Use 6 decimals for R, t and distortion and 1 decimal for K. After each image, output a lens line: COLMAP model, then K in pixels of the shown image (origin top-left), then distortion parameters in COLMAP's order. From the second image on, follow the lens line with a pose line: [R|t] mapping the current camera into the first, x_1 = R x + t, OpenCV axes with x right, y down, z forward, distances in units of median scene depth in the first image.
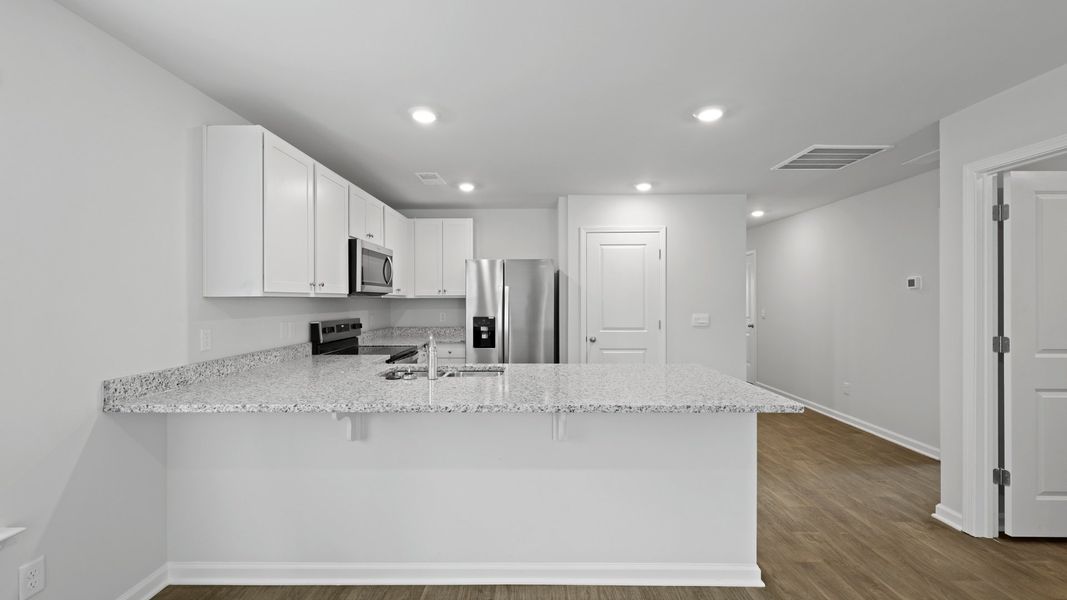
lens RADIAL K [[434.2, 0, 533.5], [0, 434.2, 300.0], [0, 0, 1]] dist [-0.000041, 0.000147]
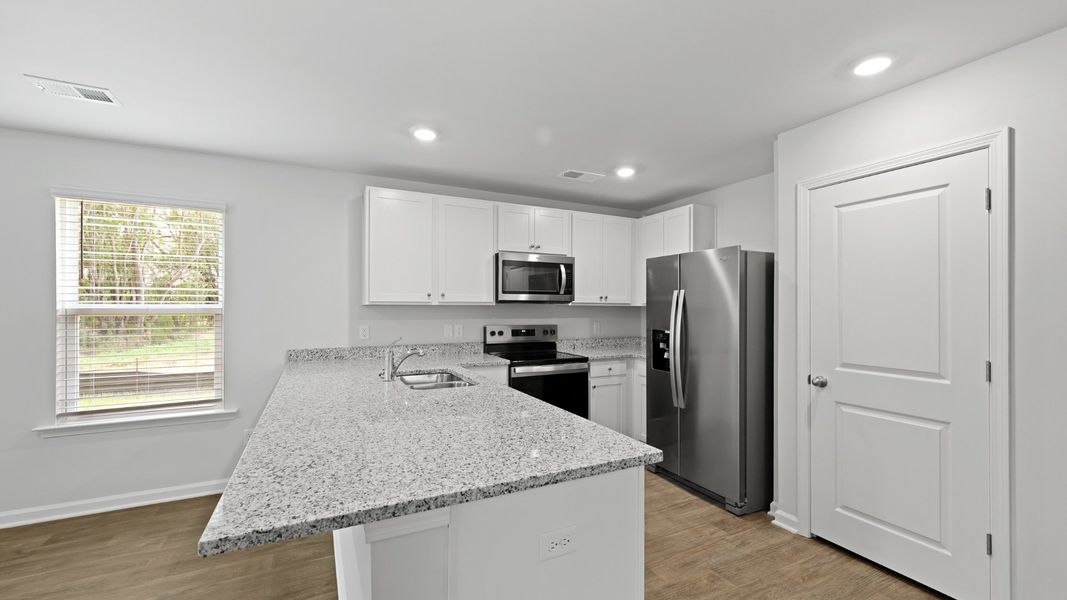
lens RADIAL K [[434.2, 0, 533.5], [0, 434.2, 300.0], [0, 0, 1]] dist [-0.000041, 0.000147]
pose [[0.450792, -0.010092, -0.892572, 0.546271], [-0.004580, 0.999897, -0.013618, -0.003810], [0.892617, 0.010227, 0.450700, 0.507991]]
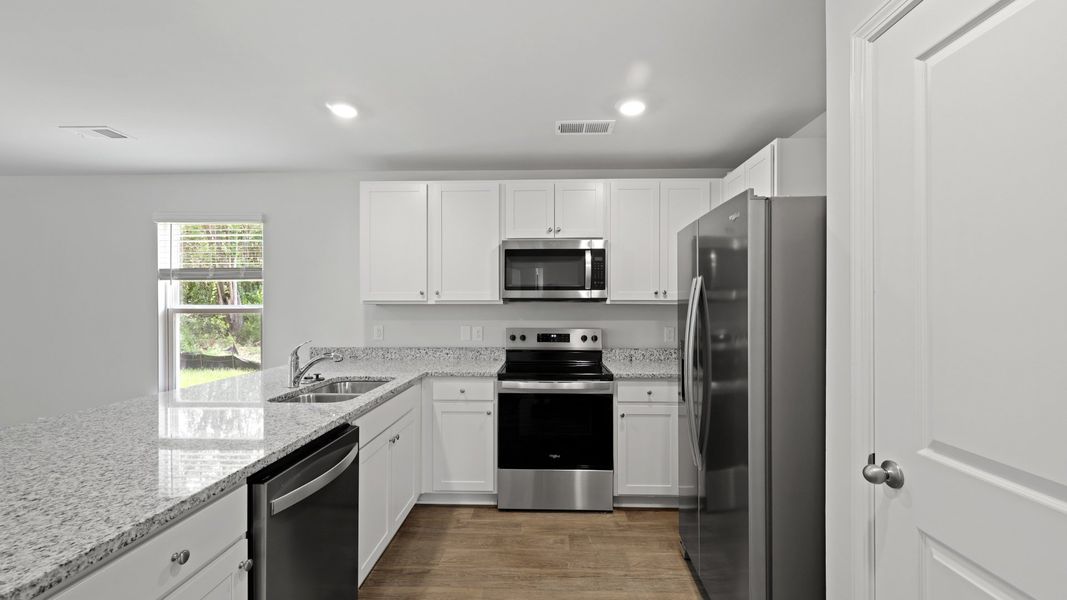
lens RADIAL K [[434.2, 0, 533.5], [0, 434.2, 300.0], [0, 0, 1]] dist [-0.000041, 0.000147]
pose [[-0.032003, -0.014485, -0.999383, 0.448725], [-0.000420, 0.999895, -0.014479, -0.000797], [0.999488, -0.000043, -0.032005, 0.960749]]
